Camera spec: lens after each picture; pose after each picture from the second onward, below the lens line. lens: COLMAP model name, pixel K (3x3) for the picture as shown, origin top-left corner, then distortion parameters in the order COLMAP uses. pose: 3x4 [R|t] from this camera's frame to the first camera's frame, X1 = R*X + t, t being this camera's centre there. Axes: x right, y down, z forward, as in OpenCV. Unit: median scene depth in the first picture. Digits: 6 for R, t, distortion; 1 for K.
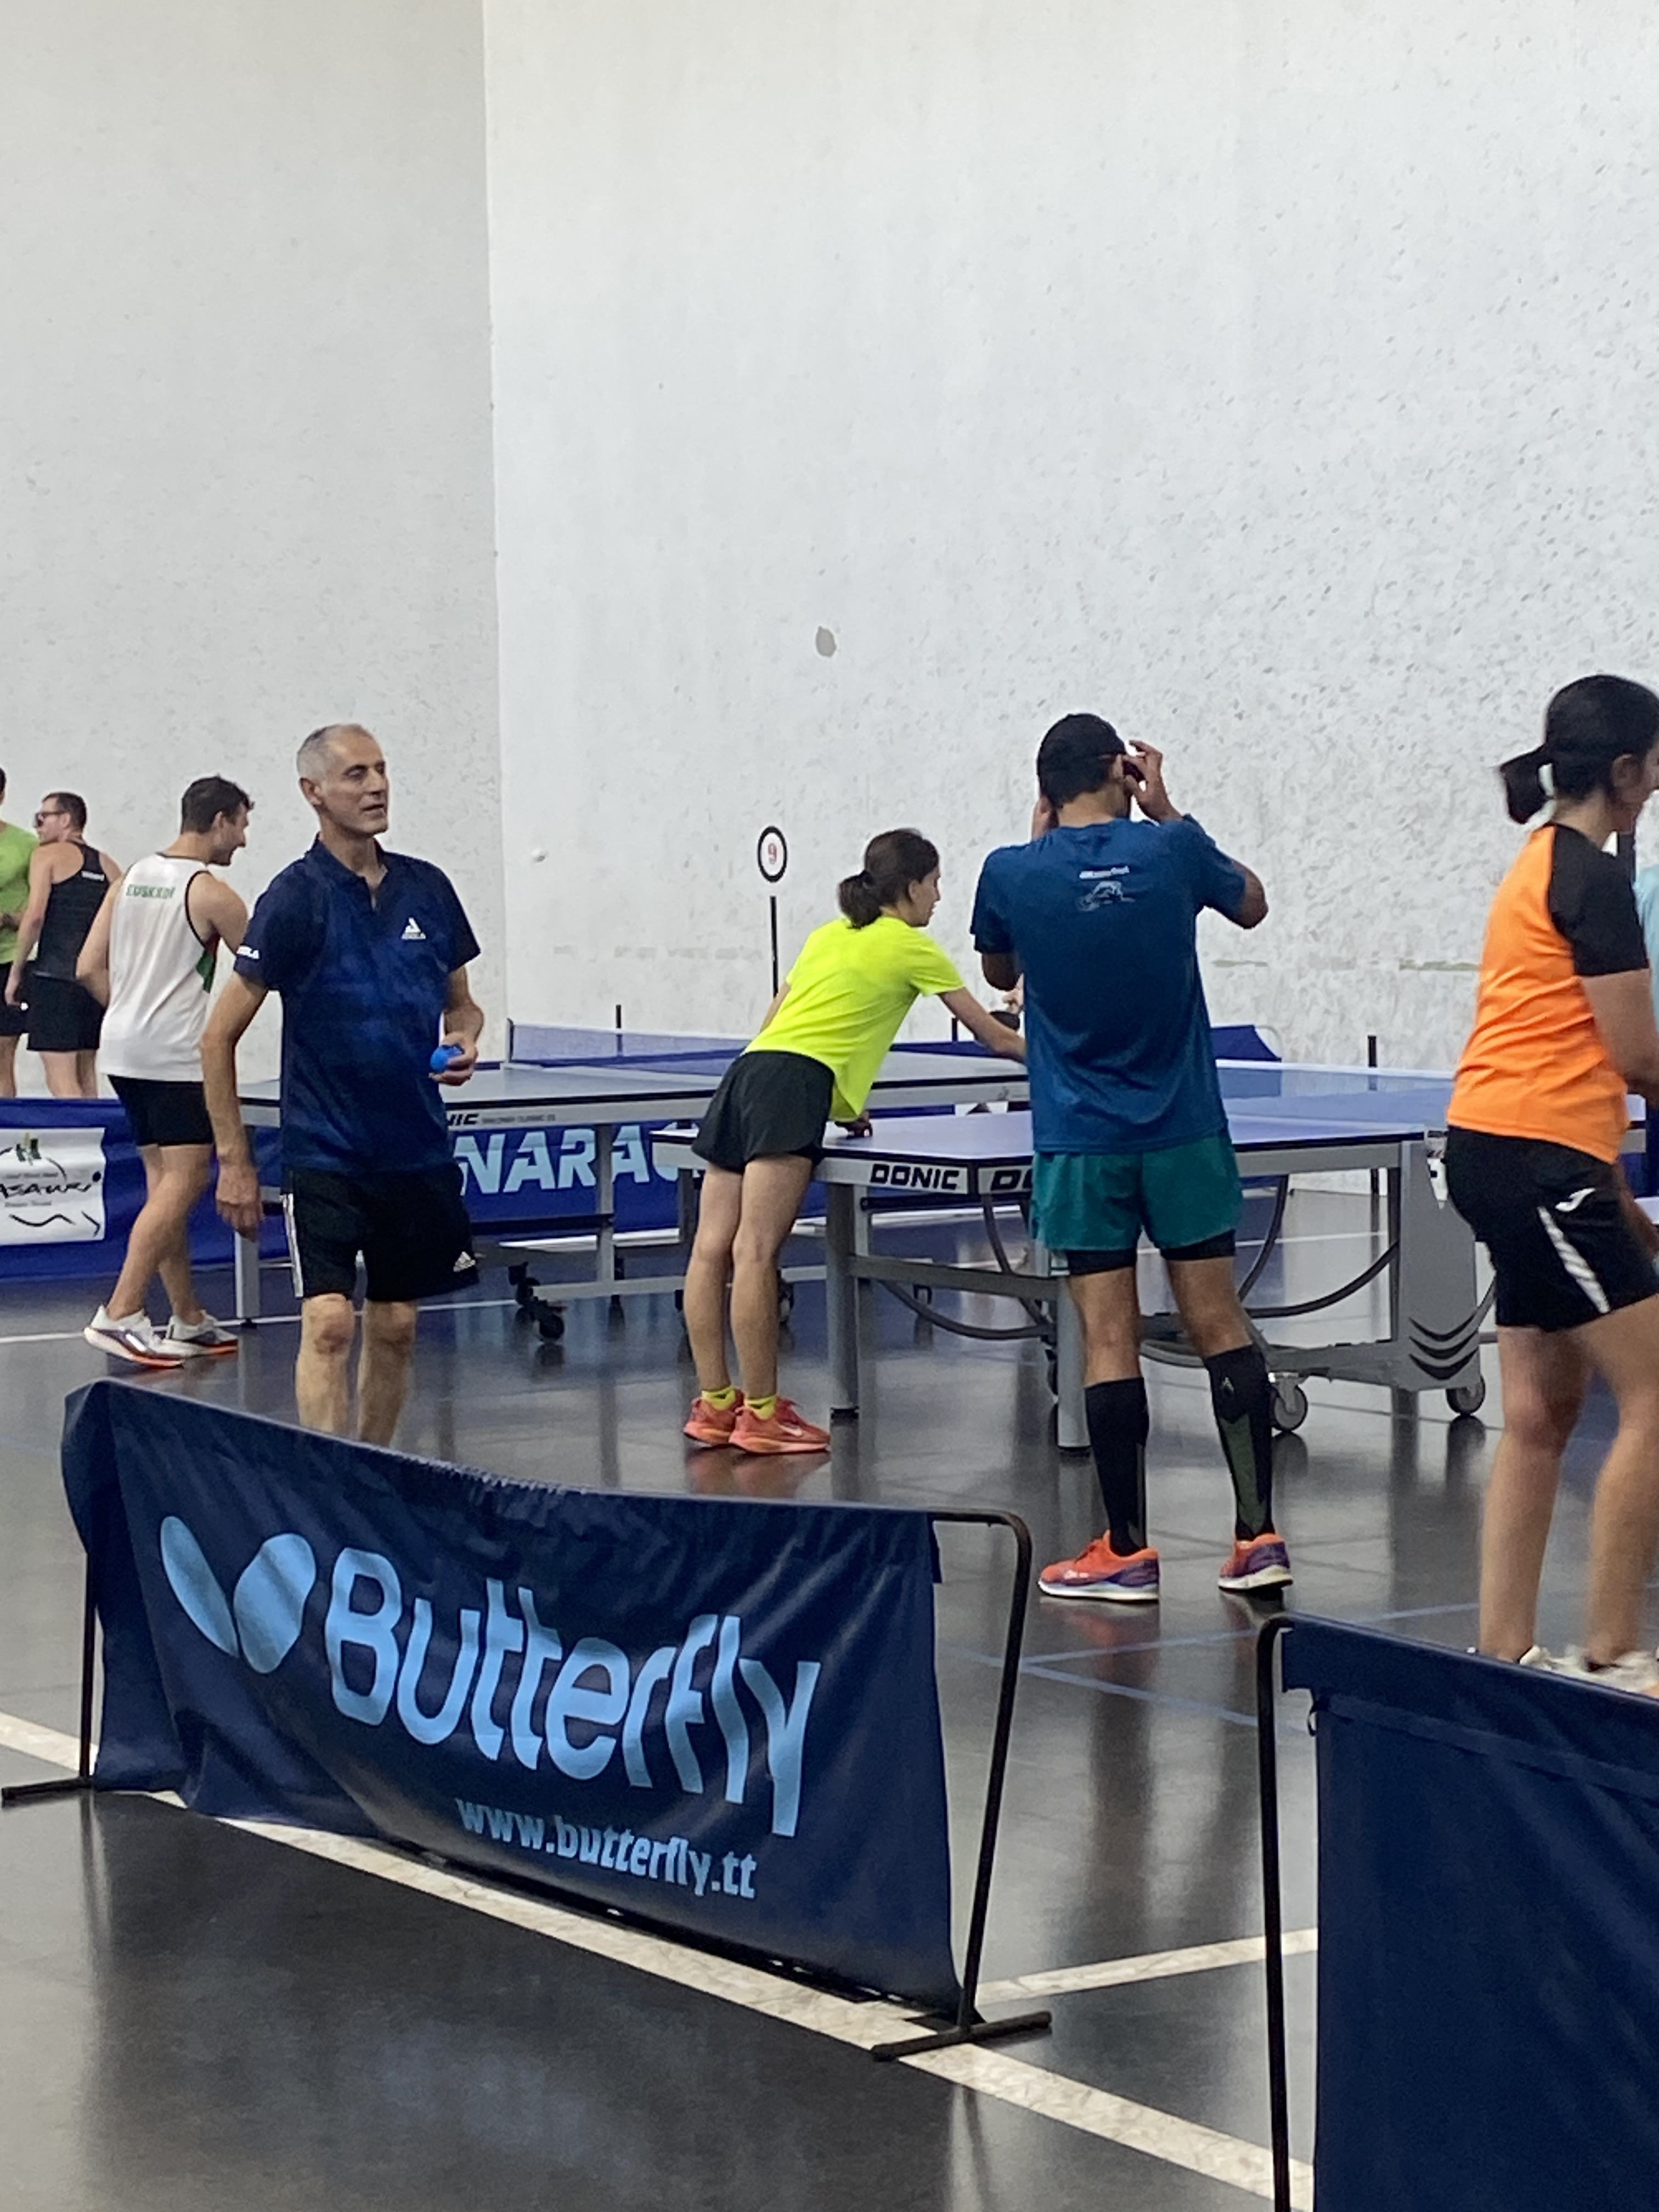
lens RADIAL K [[5060.0, 0, 829.5], [0, 5060.0, 1106.0], [0, 0, 1]] dist [0.262654, 0.029238]
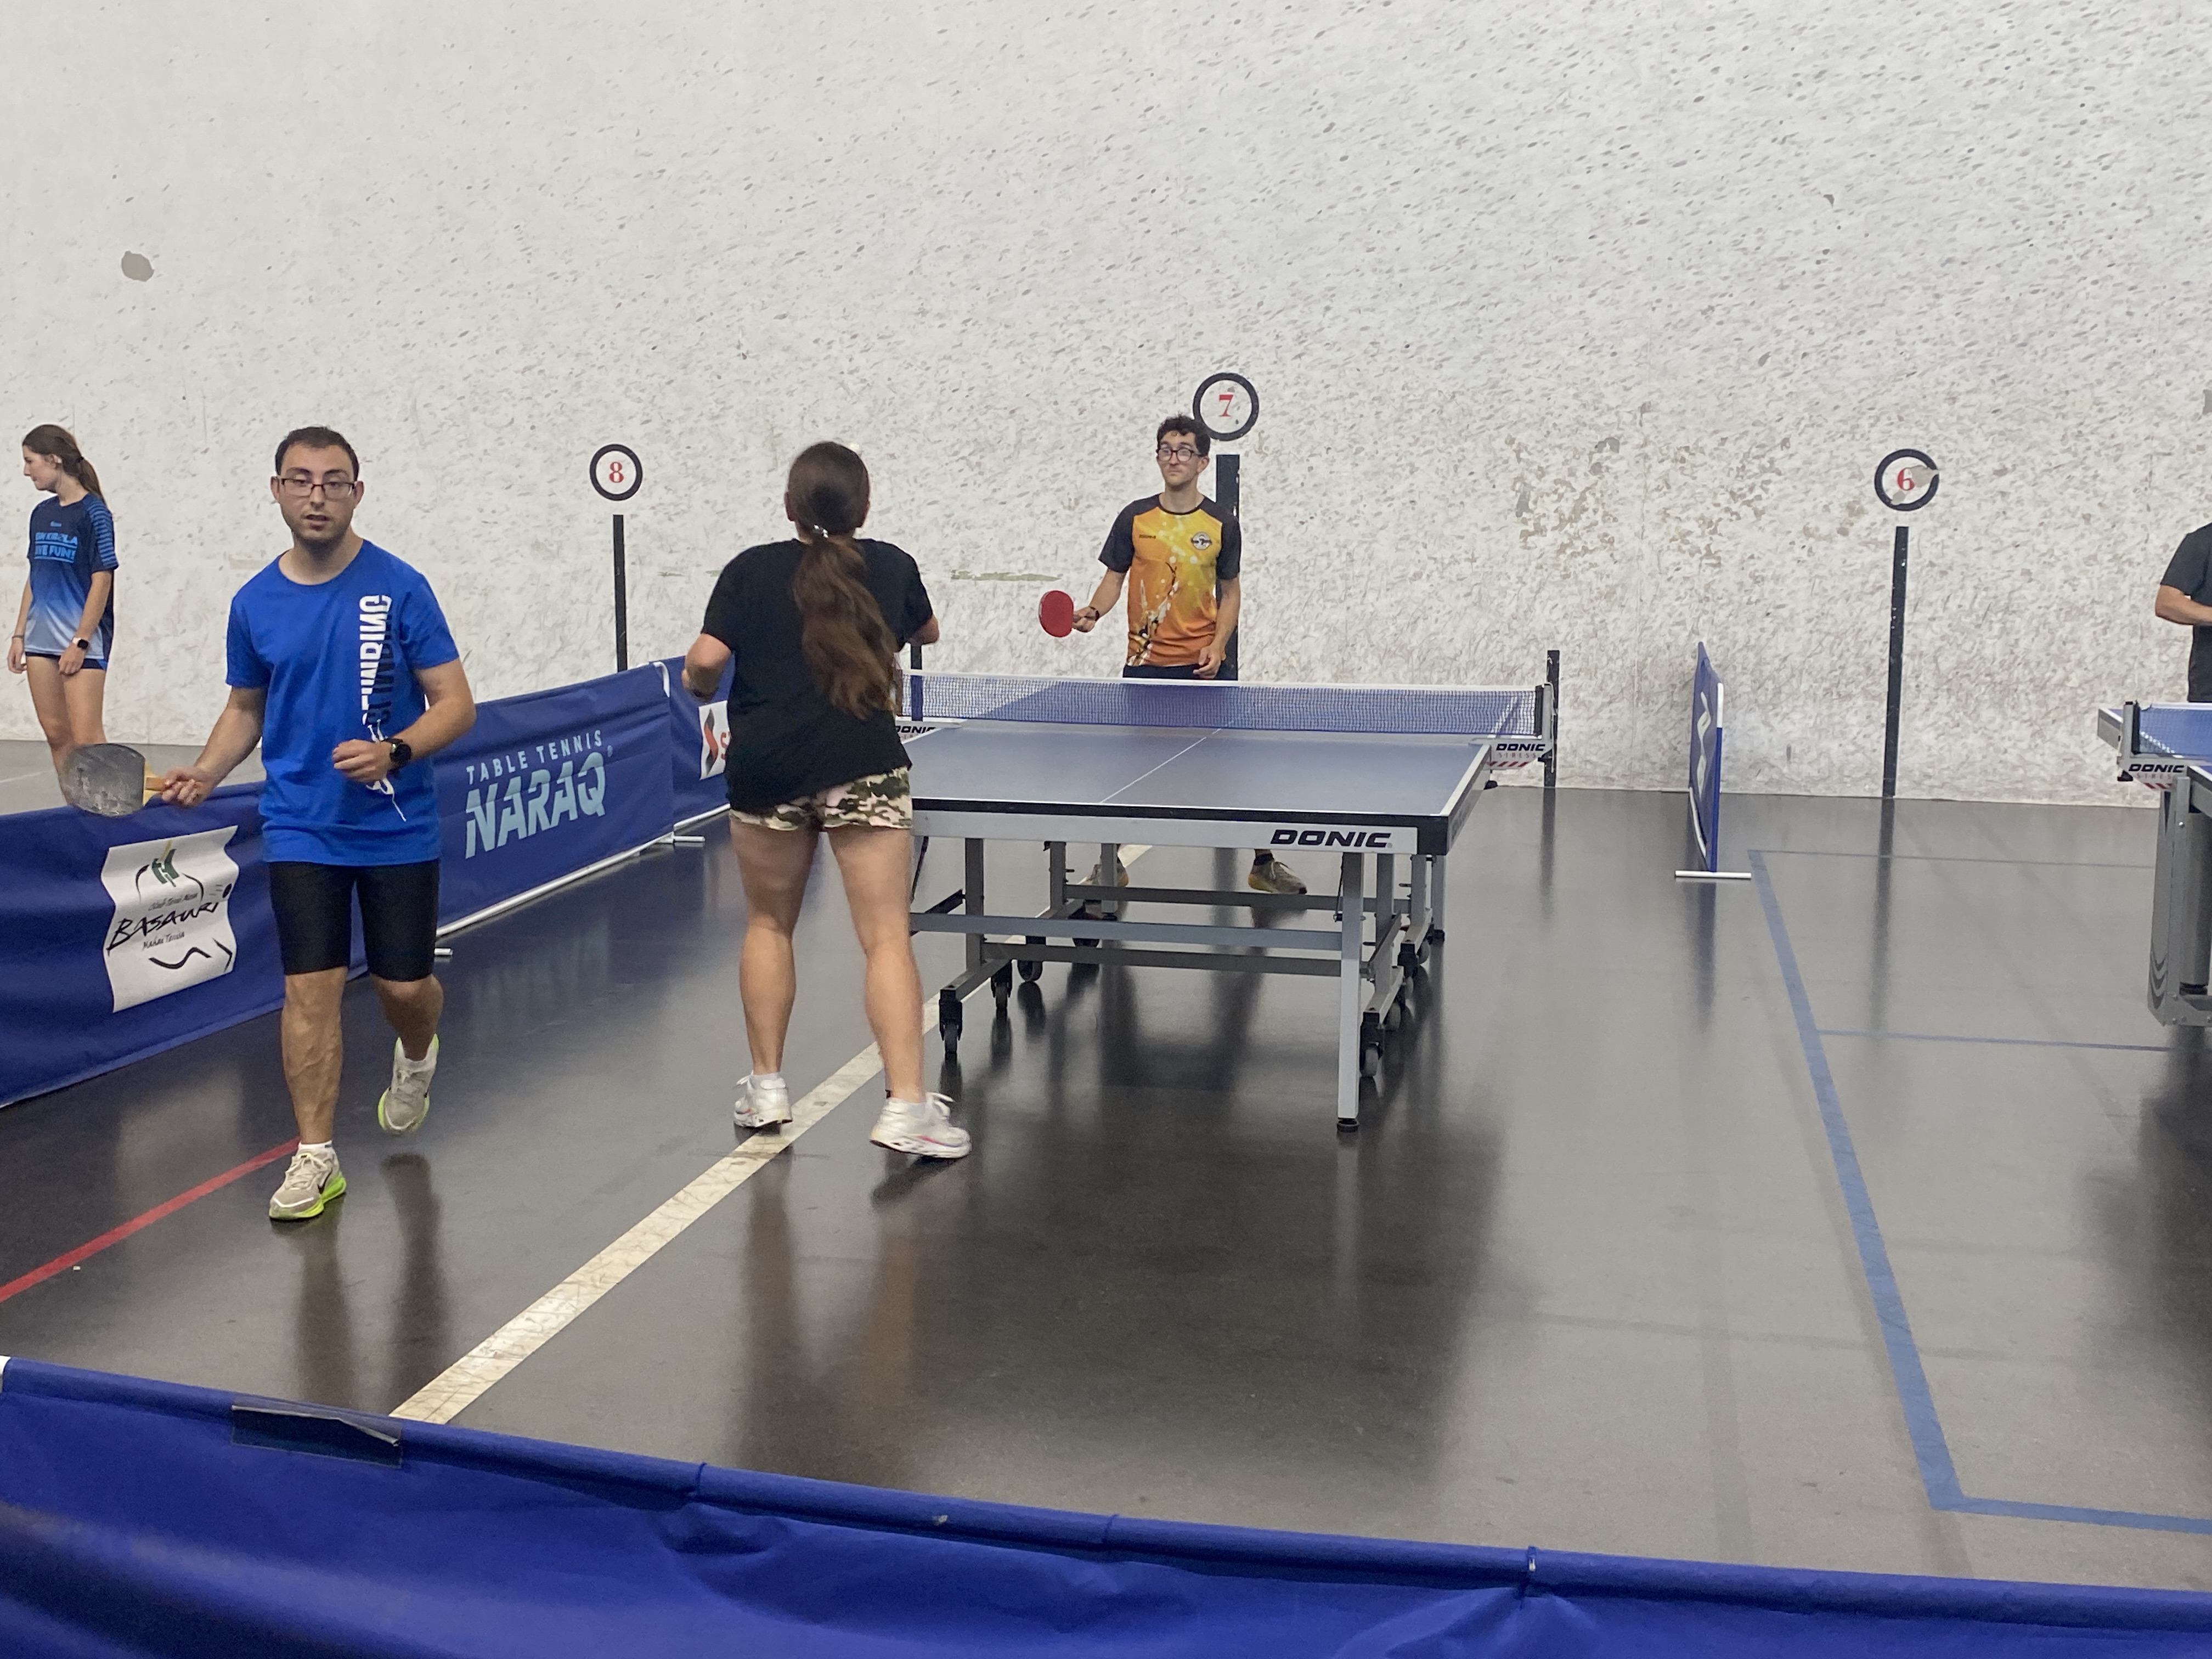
lens RADIAL K [[2387.5, 0, 1106.0], [0, 2387.5, 829.5], [0, 0, 1]] dist [0.149431, -0.351737]
pose [[0.700875, -0.087918, 0.707845, -0.270009], [0.022250, 0.994586, 0.101502, -0.025062], [-0.712937, -0.055390, 0.699037, 0.585358]]
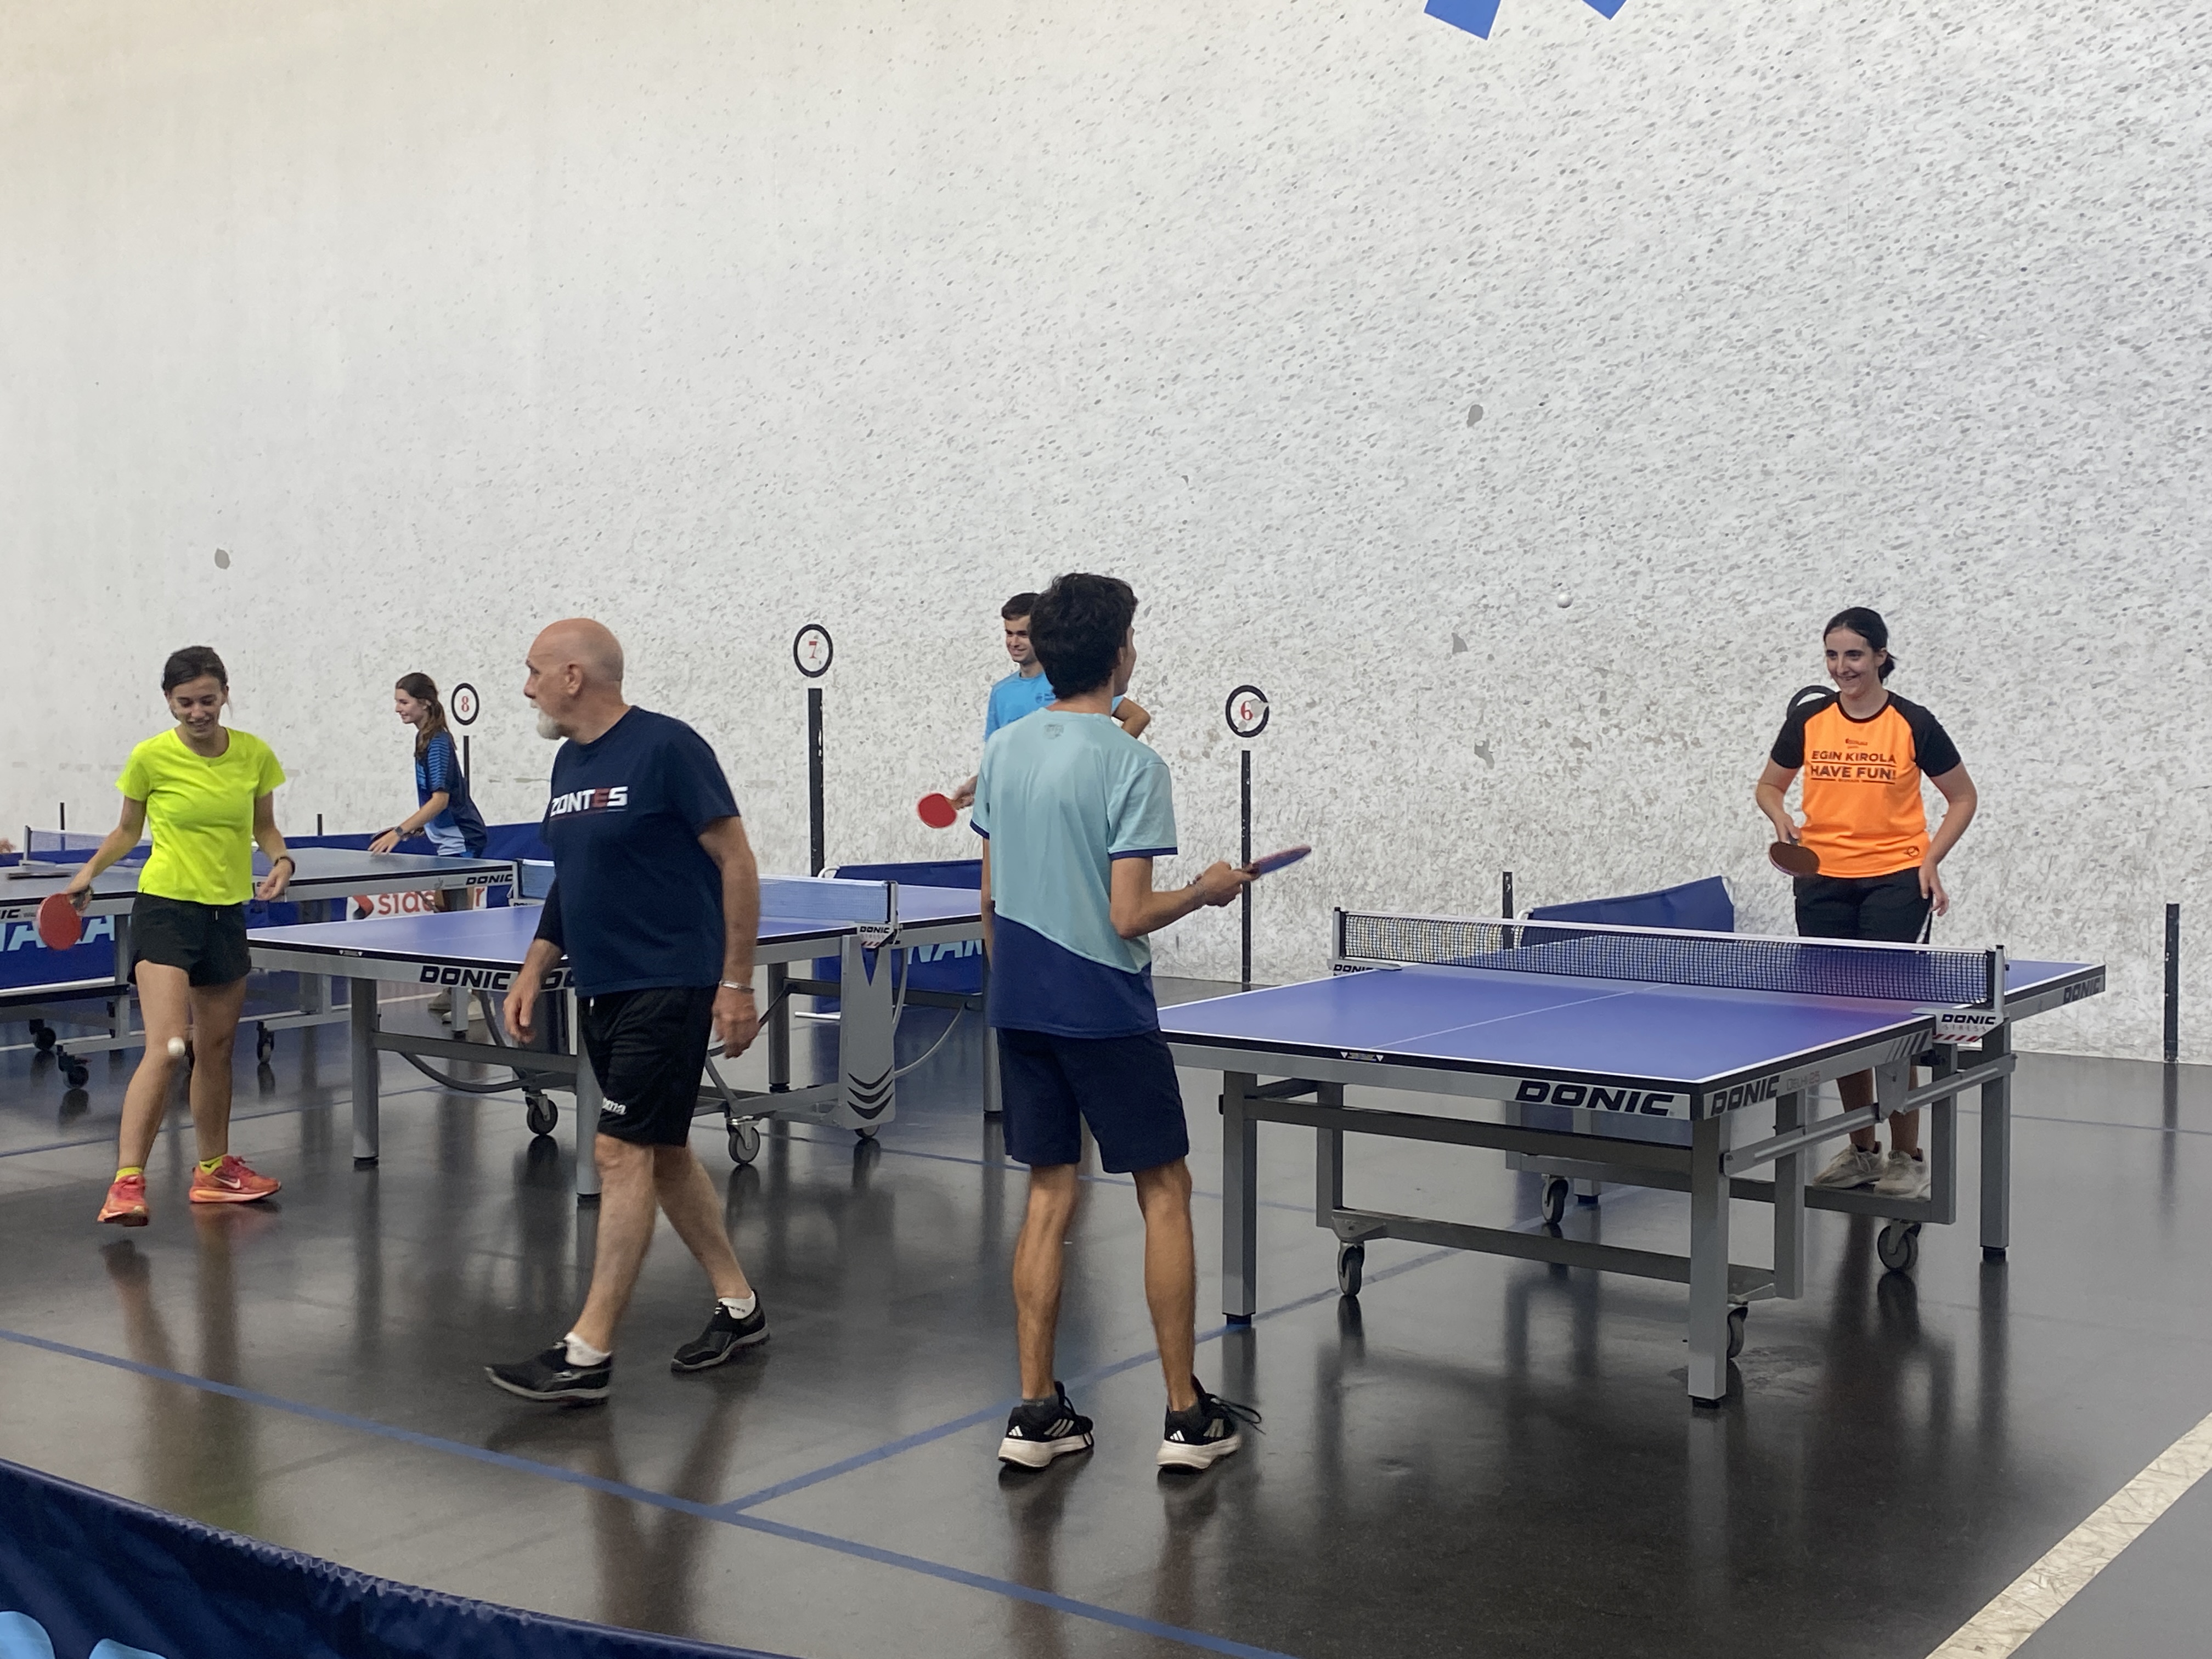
lens RADIAL K [[2574.9, 0, 1105.5], [0, 2574.9, 813.8], [0, 0, 1]] dist [0.205021, -0.576795]
pose [[0.934438, 0.000364, 0.356125, -0.037302], [0.002925, 0.999958, -0.008699, -0.011572], [-0.356113, 0.009170, 0.934398, 0.232507]]
